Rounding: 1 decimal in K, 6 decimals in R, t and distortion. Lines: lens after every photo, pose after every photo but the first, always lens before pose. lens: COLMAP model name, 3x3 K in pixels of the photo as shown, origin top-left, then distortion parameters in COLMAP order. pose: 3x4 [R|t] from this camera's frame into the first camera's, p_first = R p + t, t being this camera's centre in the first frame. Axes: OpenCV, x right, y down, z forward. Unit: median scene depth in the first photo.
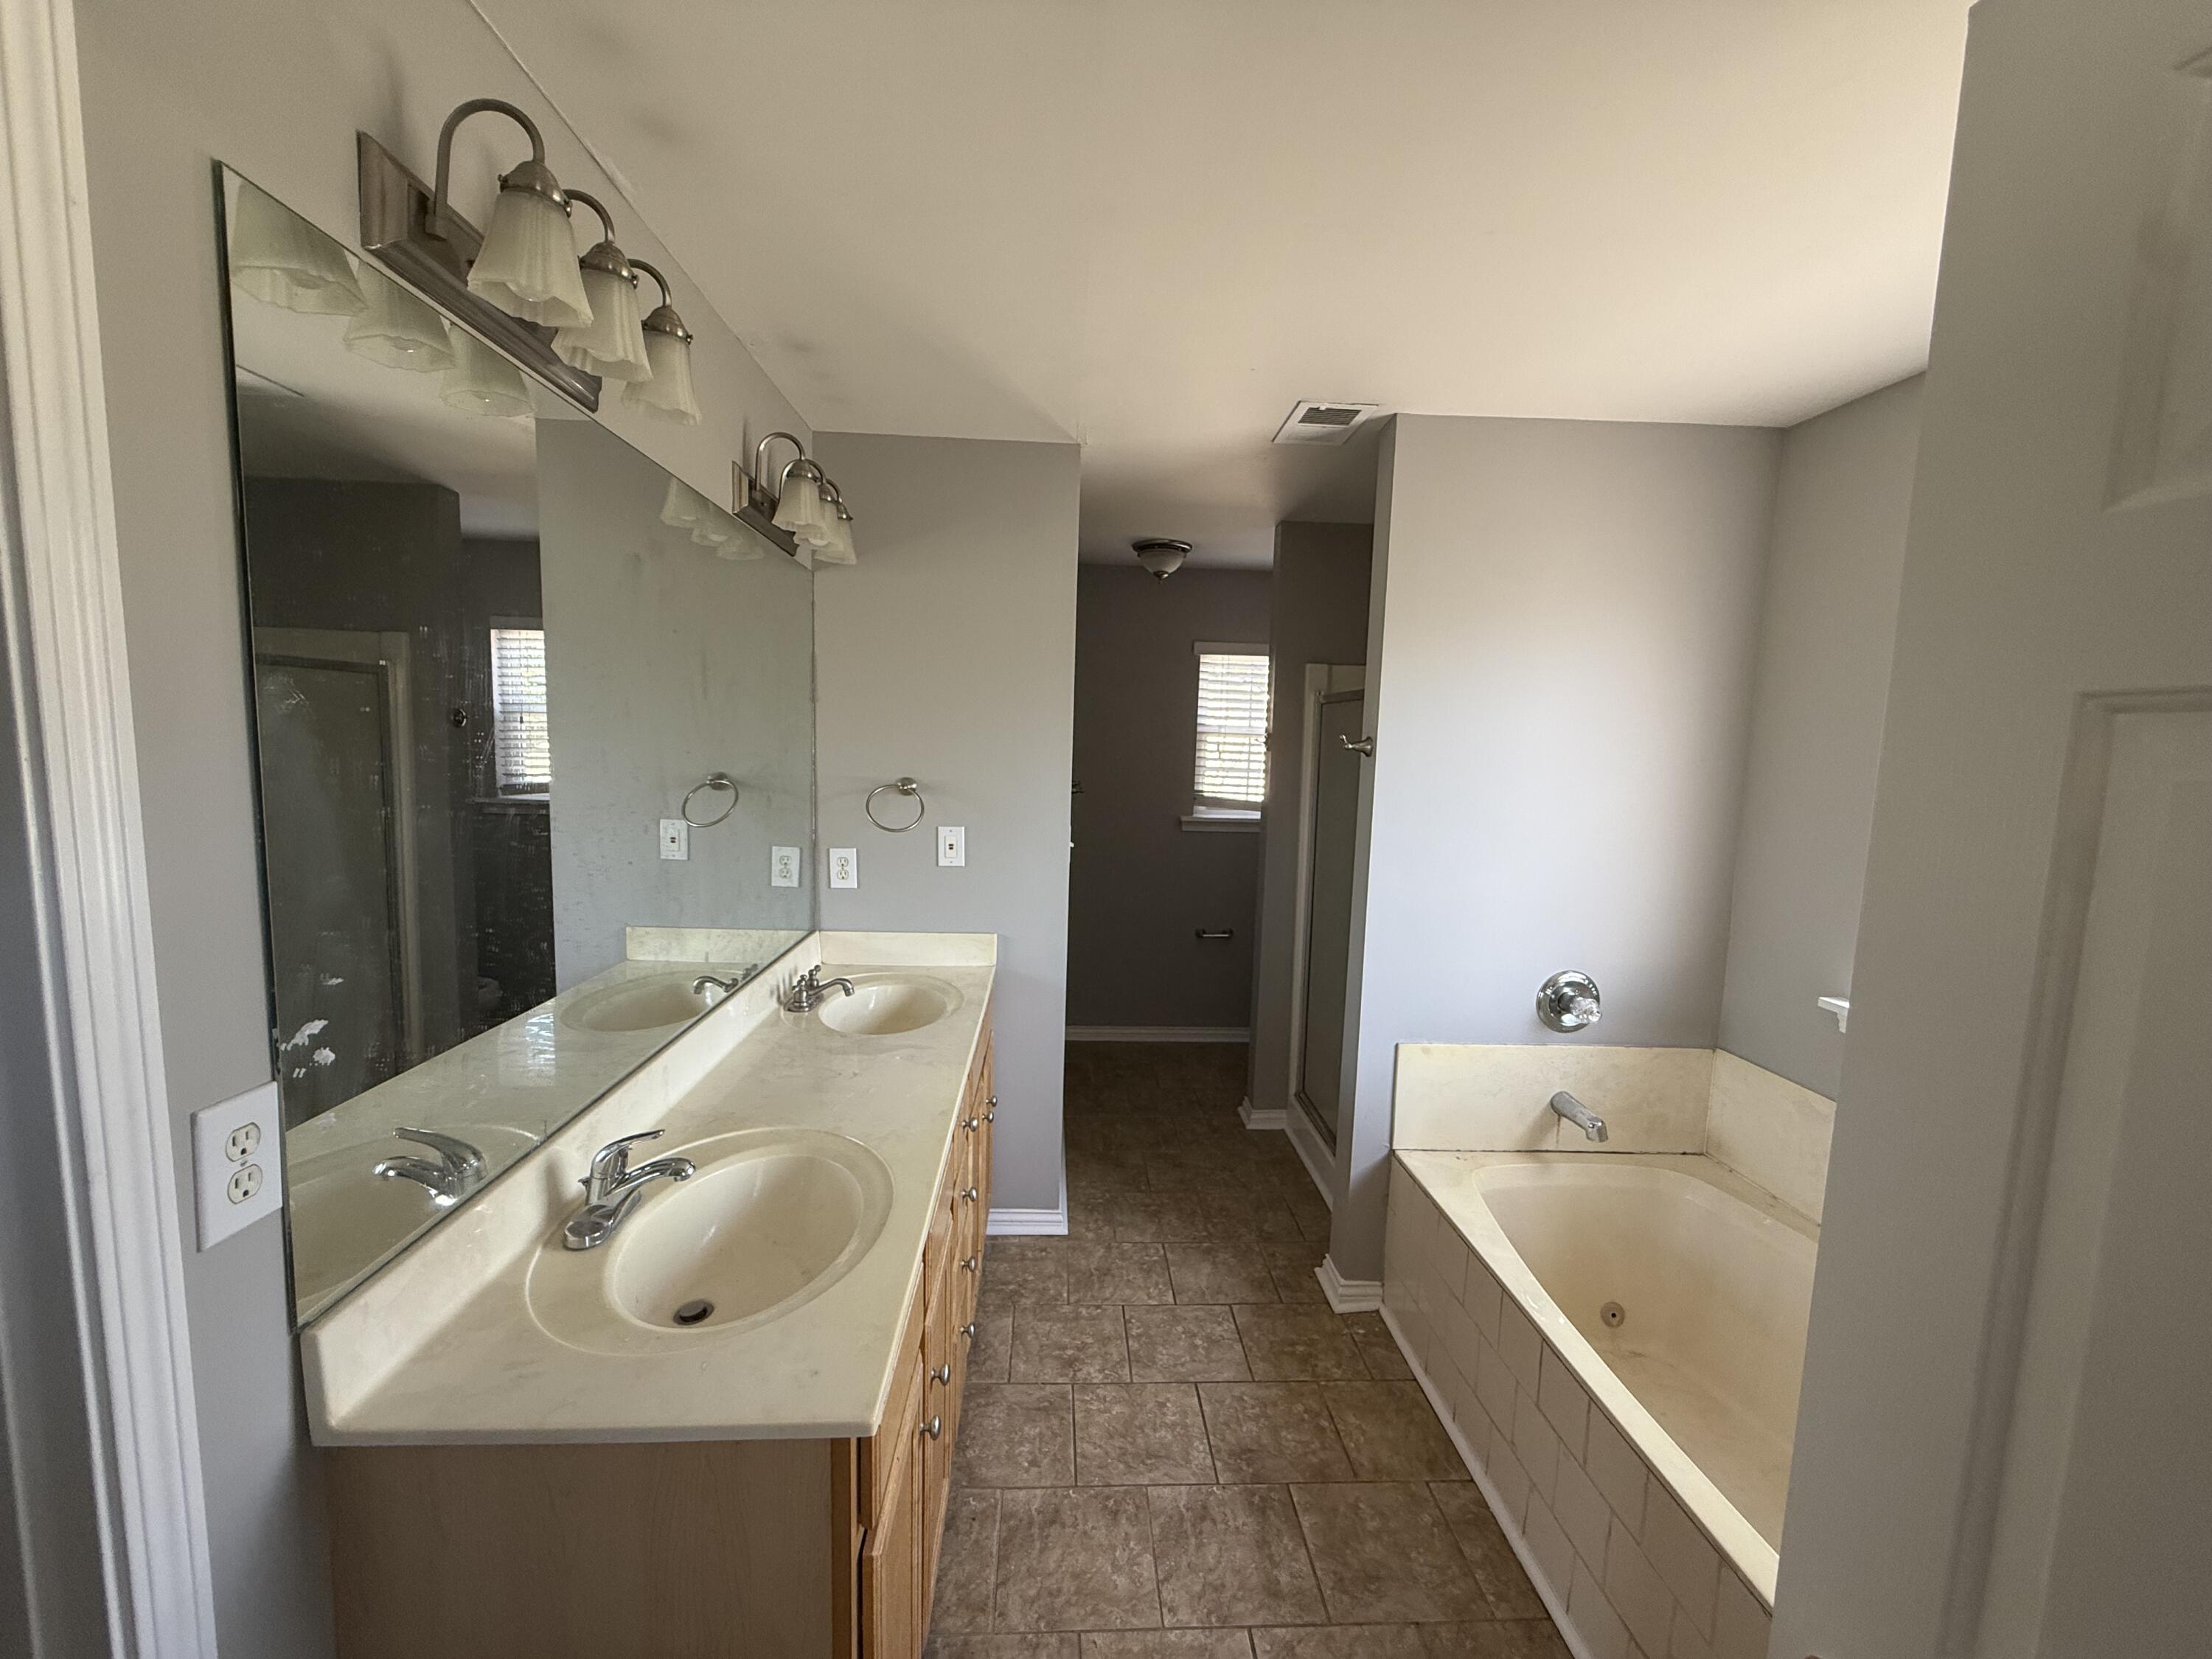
lens RADIAL K [[882.1, 0, 1100.8], [0, 882.1, 831.0], [0, 0, 1]] dist [0.000656, 0.000668]
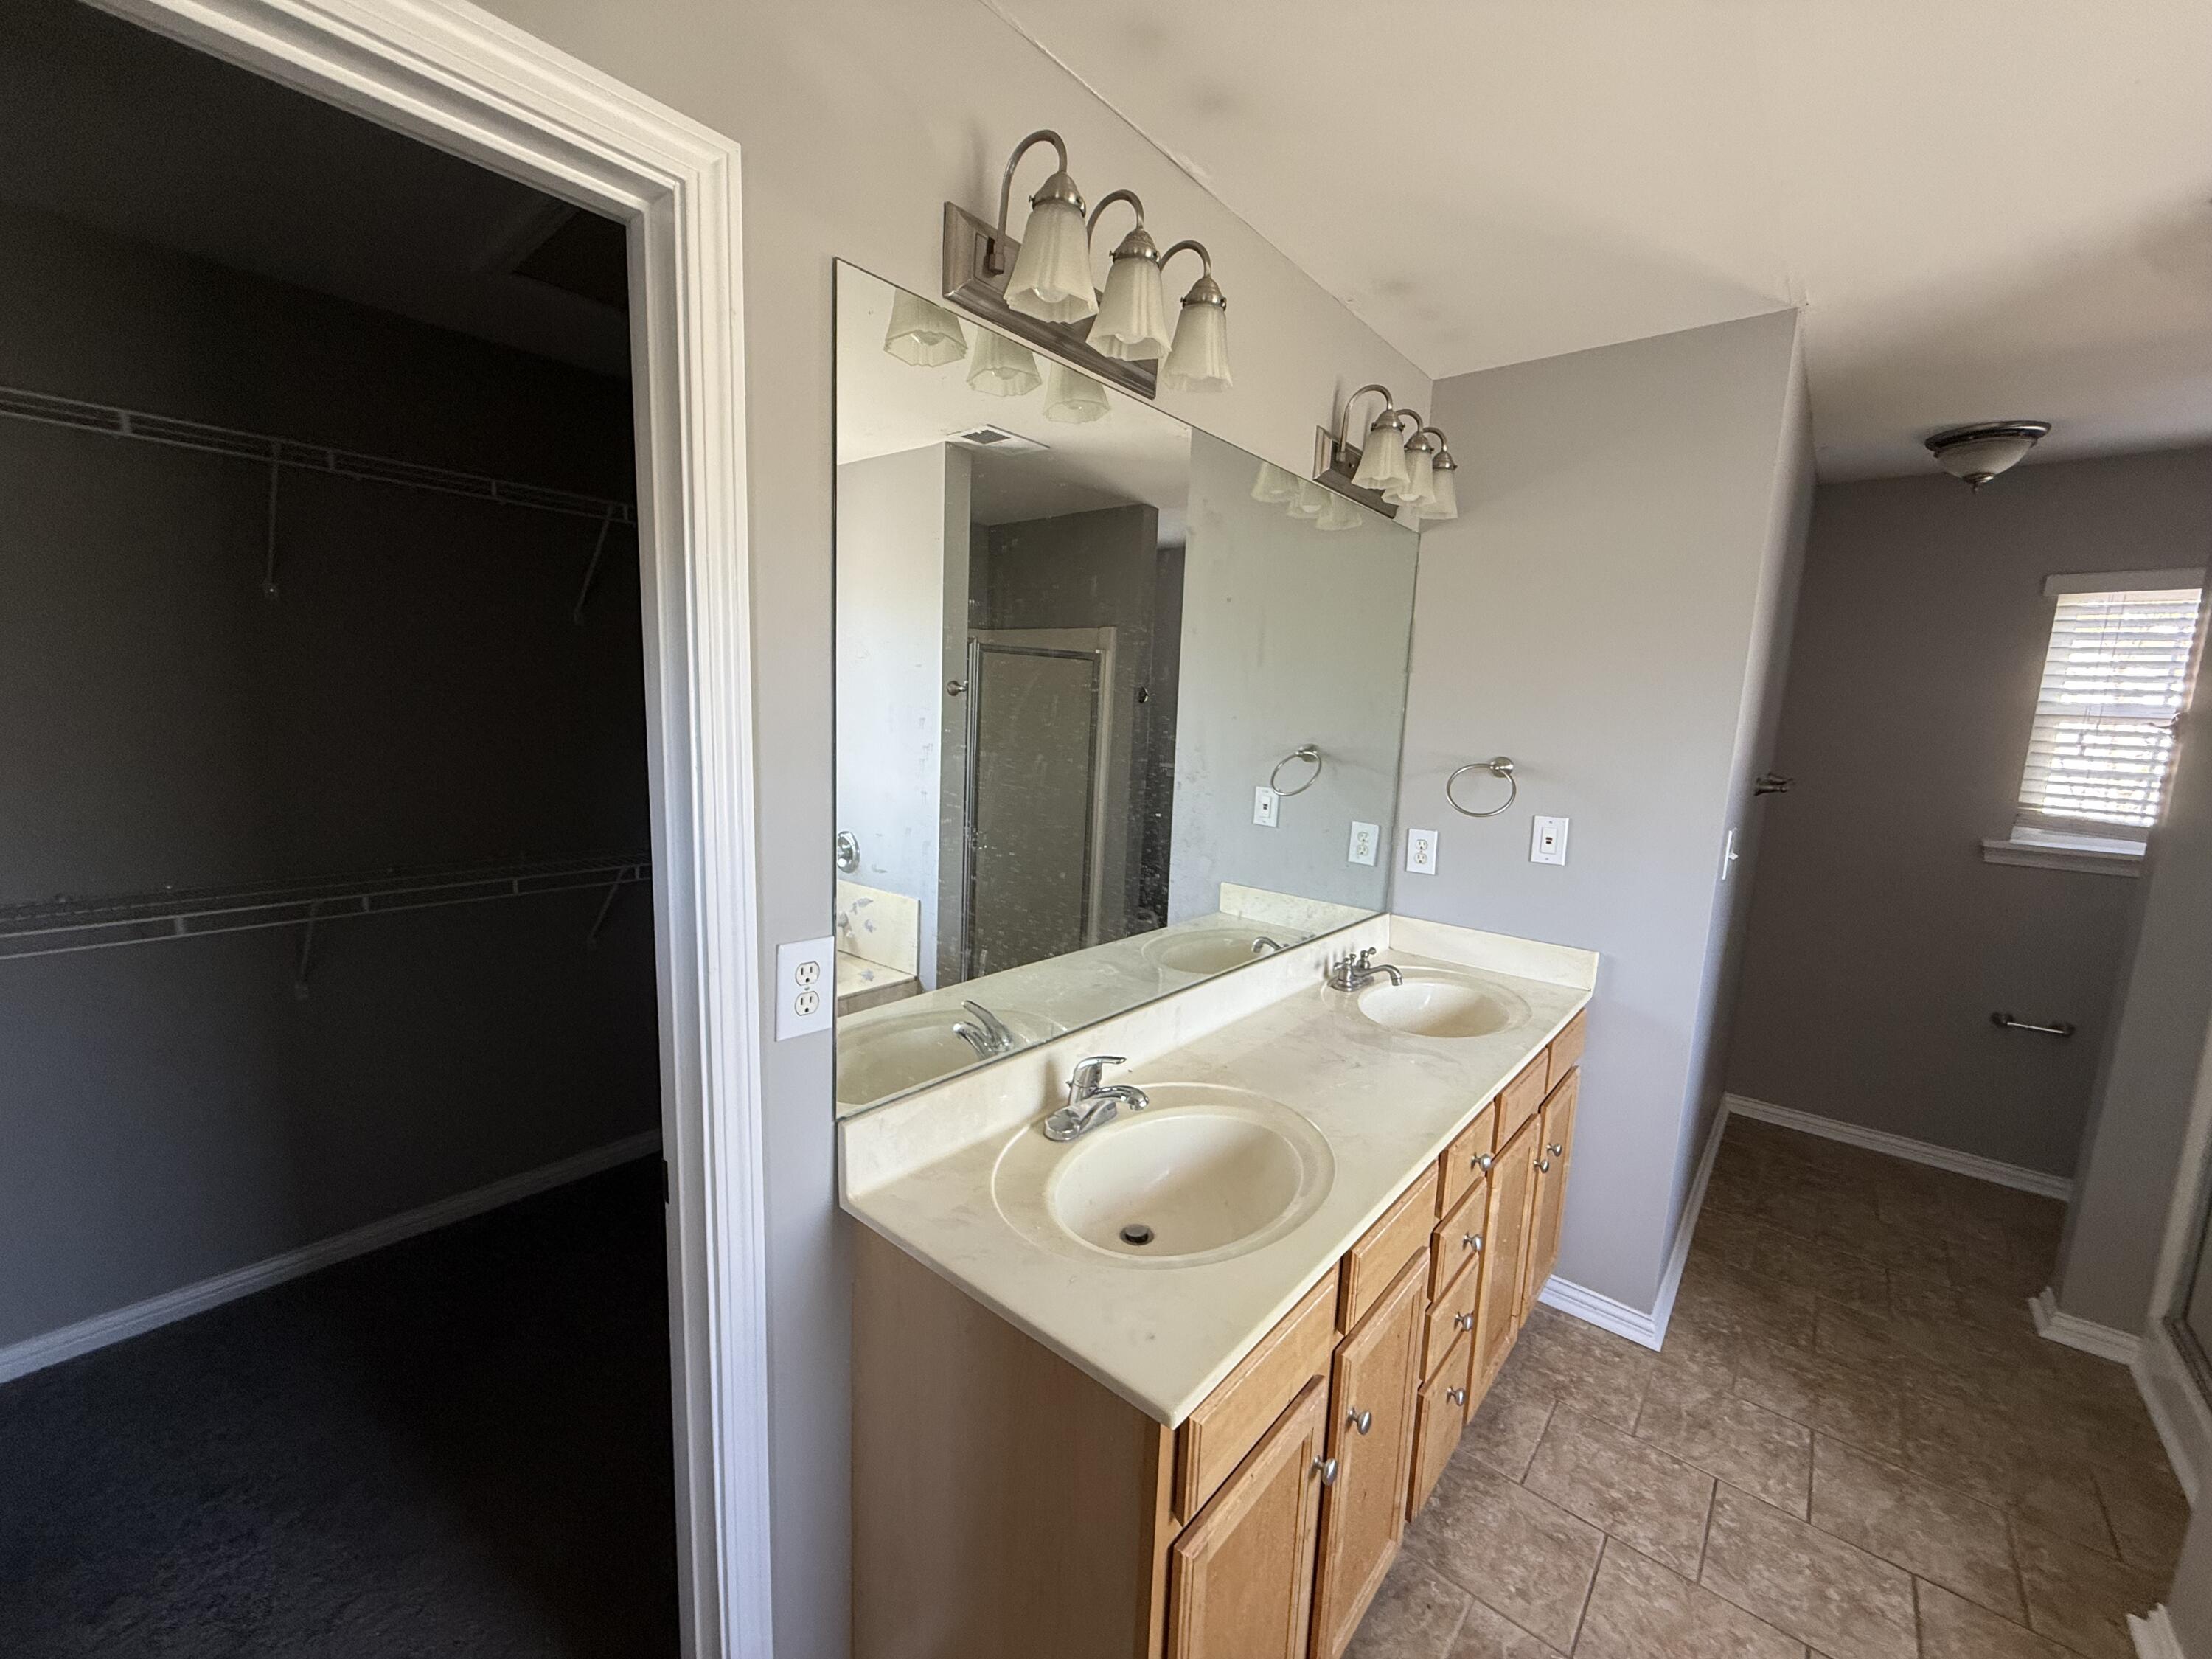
lens RADIAL K [[882.1, 0, 1110.0], [0, 882.1, 832.6], [0, 0, 1]] dist [0.000656, 0.000668]
pose [[0.732496, 0.098551, -0.673600, 0.104602], [-0.088795, 0.994844, 0.048992, 0.006680], [0.674956, 0.023926, 0.737470, 0.101488]]
